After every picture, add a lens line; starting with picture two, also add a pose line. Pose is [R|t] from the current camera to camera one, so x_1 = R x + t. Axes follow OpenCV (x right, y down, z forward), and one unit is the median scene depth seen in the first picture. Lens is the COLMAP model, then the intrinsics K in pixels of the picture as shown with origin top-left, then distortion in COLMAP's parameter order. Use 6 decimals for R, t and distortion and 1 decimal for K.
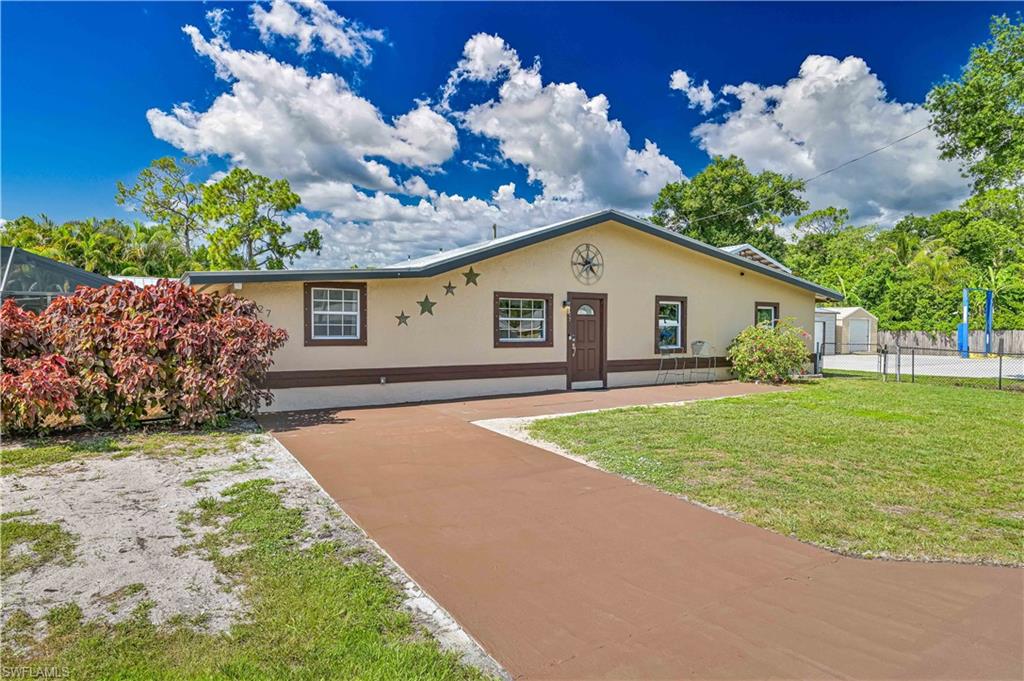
lens RADIAL K [[582.1, 0, 516.9], [0, 582.1, 340.1], [0, 0, 1]] dist [-0.002156, 0.000108]
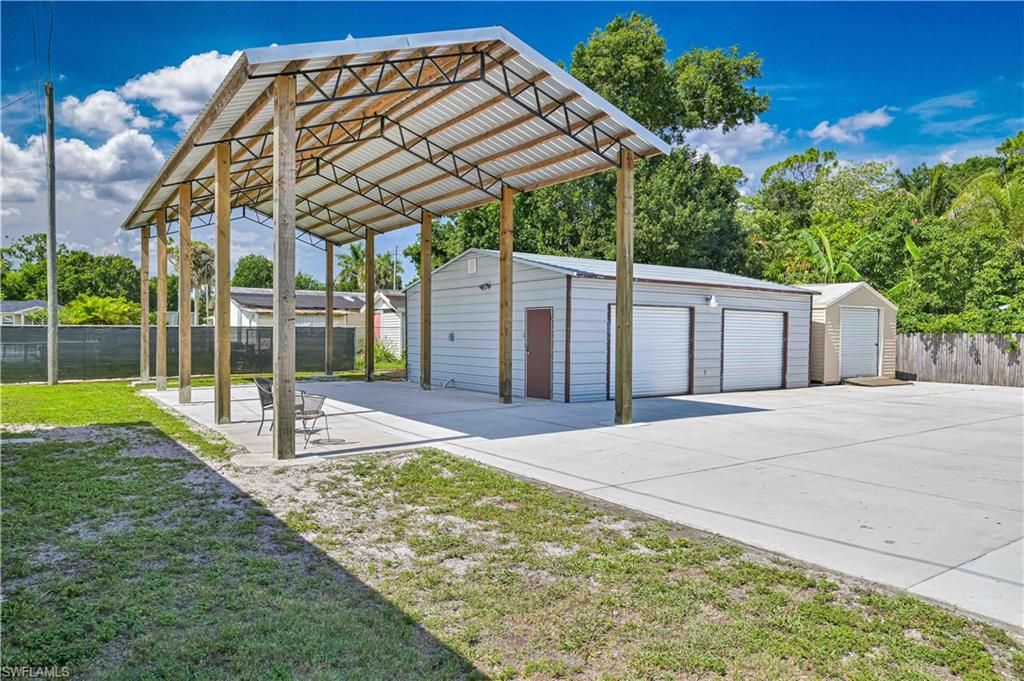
lens RADIAL K [[661.3, 0, 512.6], [0, 661.3, 336.4], [0, 0, 1]] dist [-0.003501, 0.000294]
pose [[0.998084, 0.003085, 0.061789, 0.258948], [-0.002635, 0.999969, -0.007362, -0.008335], [-0.061810, 0.007185, 0.998062, 0.456615]]
